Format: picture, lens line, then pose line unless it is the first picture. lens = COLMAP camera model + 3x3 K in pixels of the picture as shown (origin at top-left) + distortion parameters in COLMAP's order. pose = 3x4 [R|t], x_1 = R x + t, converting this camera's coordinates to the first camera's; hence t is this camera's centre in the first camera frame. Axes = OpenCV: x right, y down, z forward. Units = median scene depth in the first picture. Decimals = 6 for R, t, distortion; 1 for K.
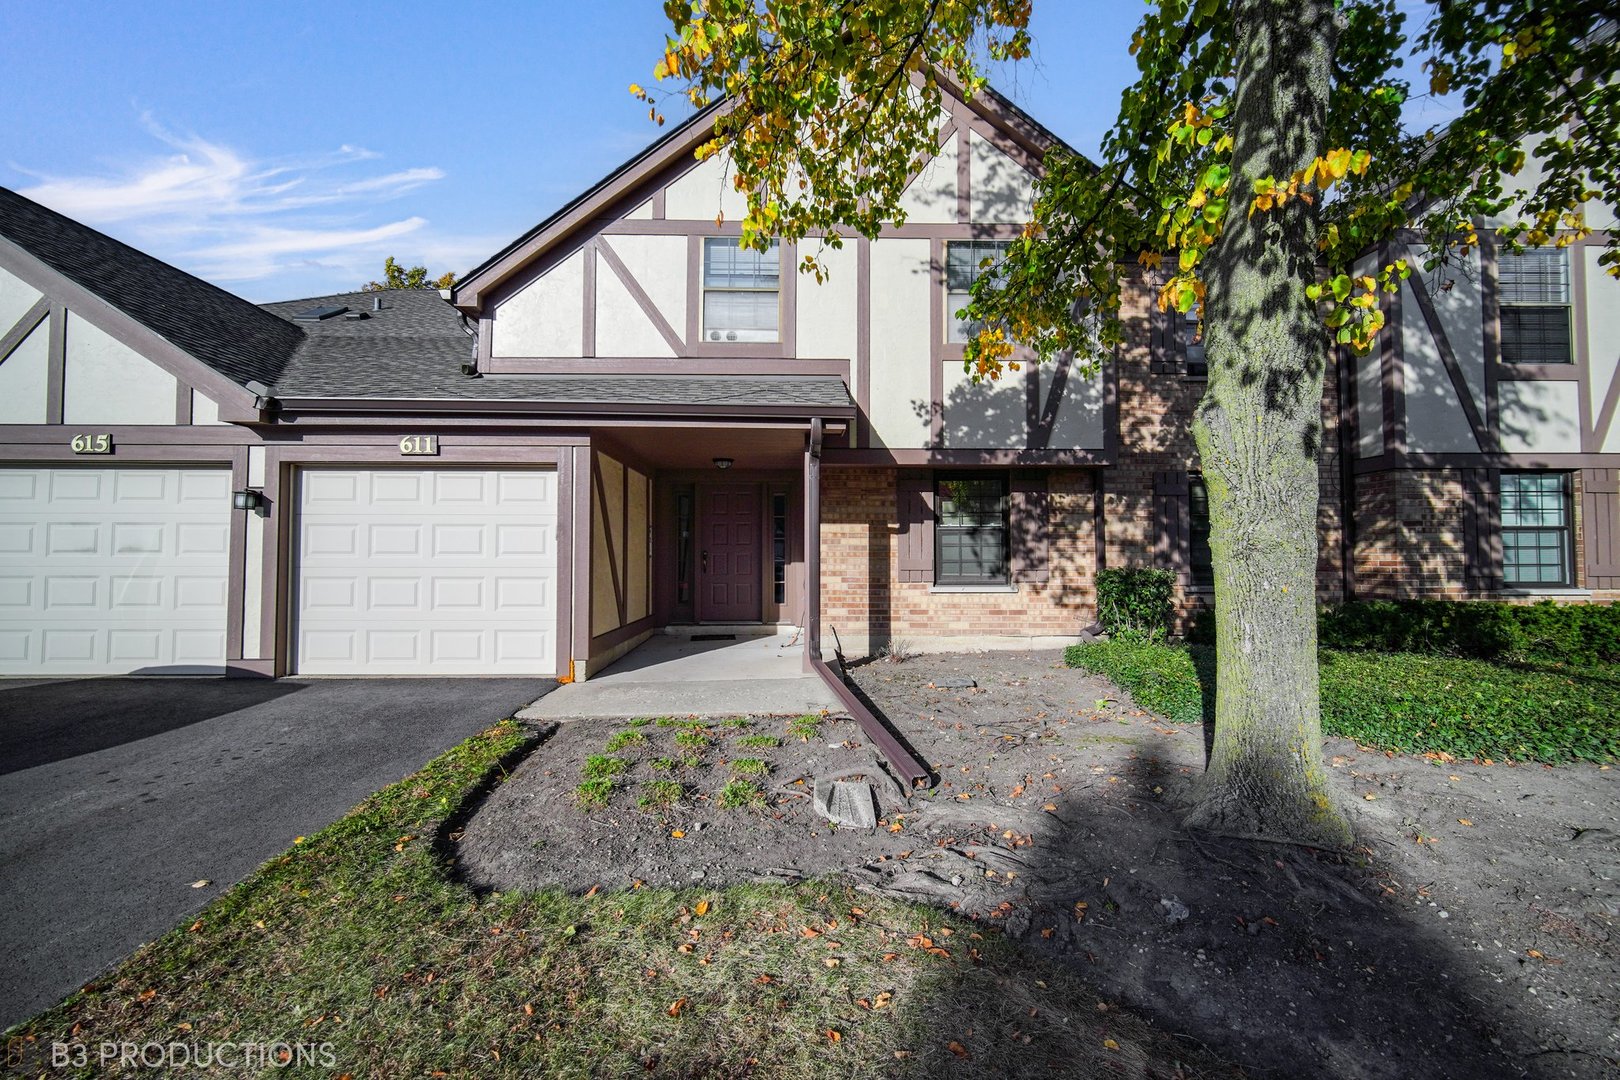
lens RADIAL K [[649.0, 0, 810.5], [0, 649.0, 533.2], [0, 0, 1]] dist [-0.006853, 0.001302]
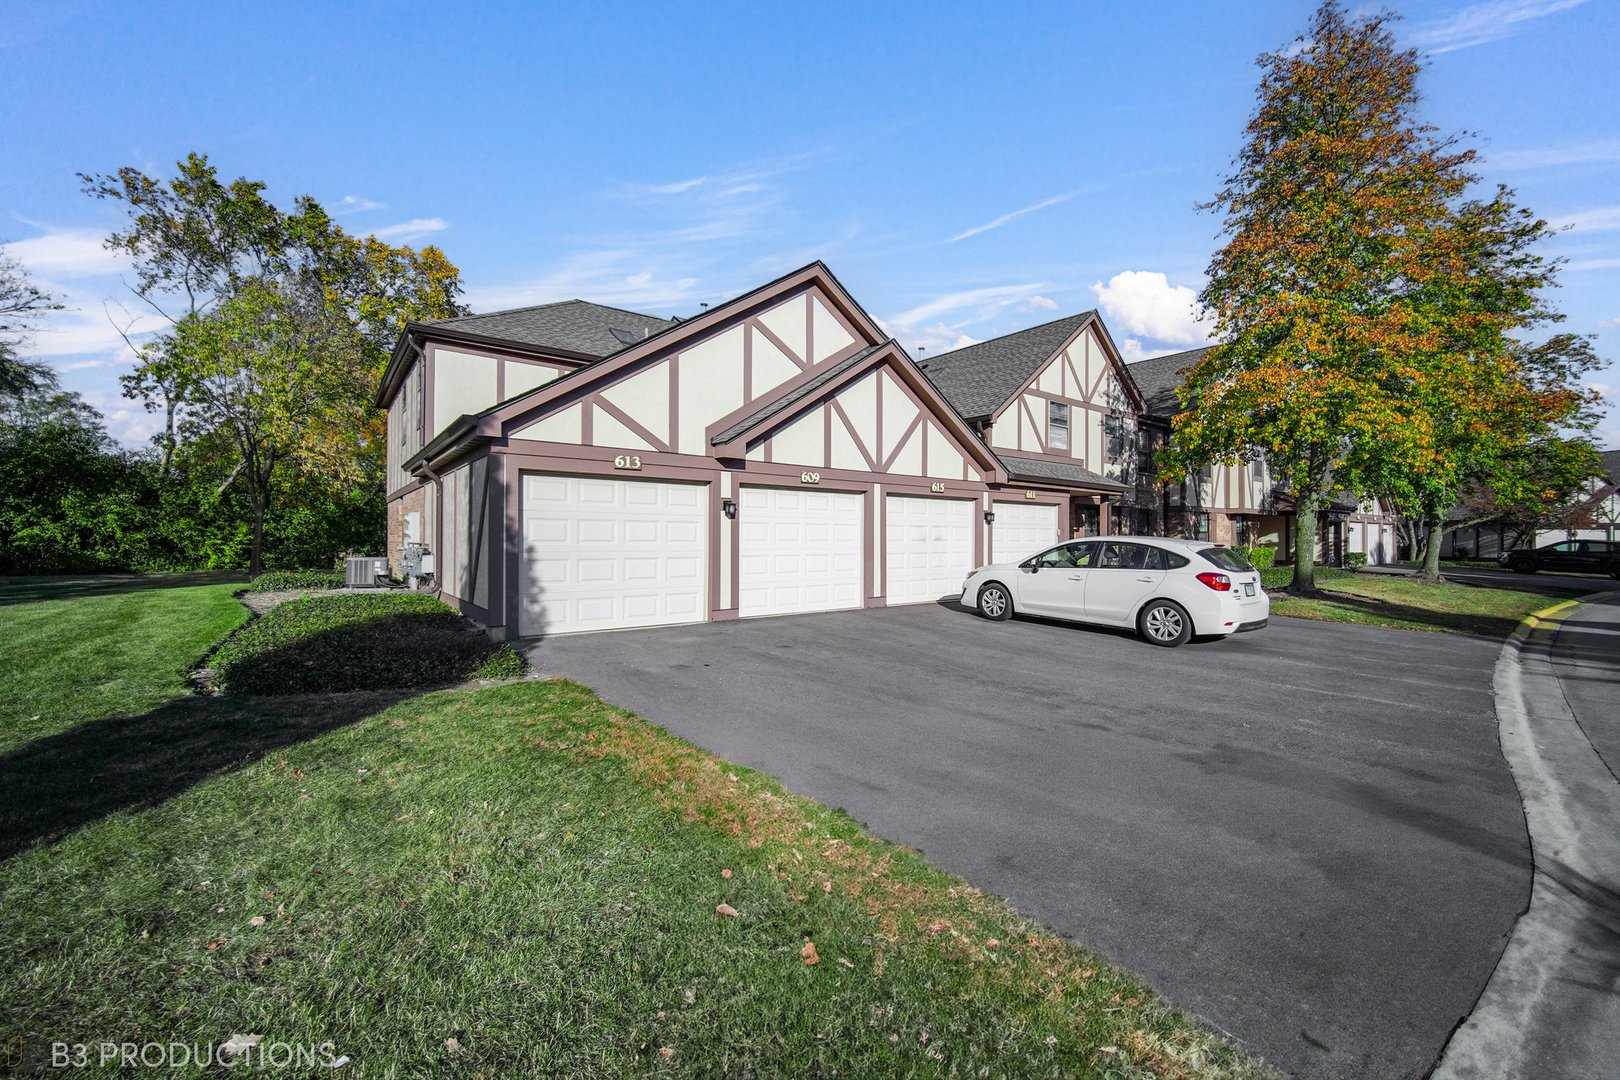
lens RADIAL K [[649.0, 0, 809.1], [0, 649.0, 535.5], [0, 0, 1]] dist [-0.006853, 0.001302]
pose [[0.804858, -0.001987, 0.593464, -2.147885], [0.001998, 0.999998, 0.000638, 0.006638], [-0.593464, 0.000672, 0.804860, -0.309437]]
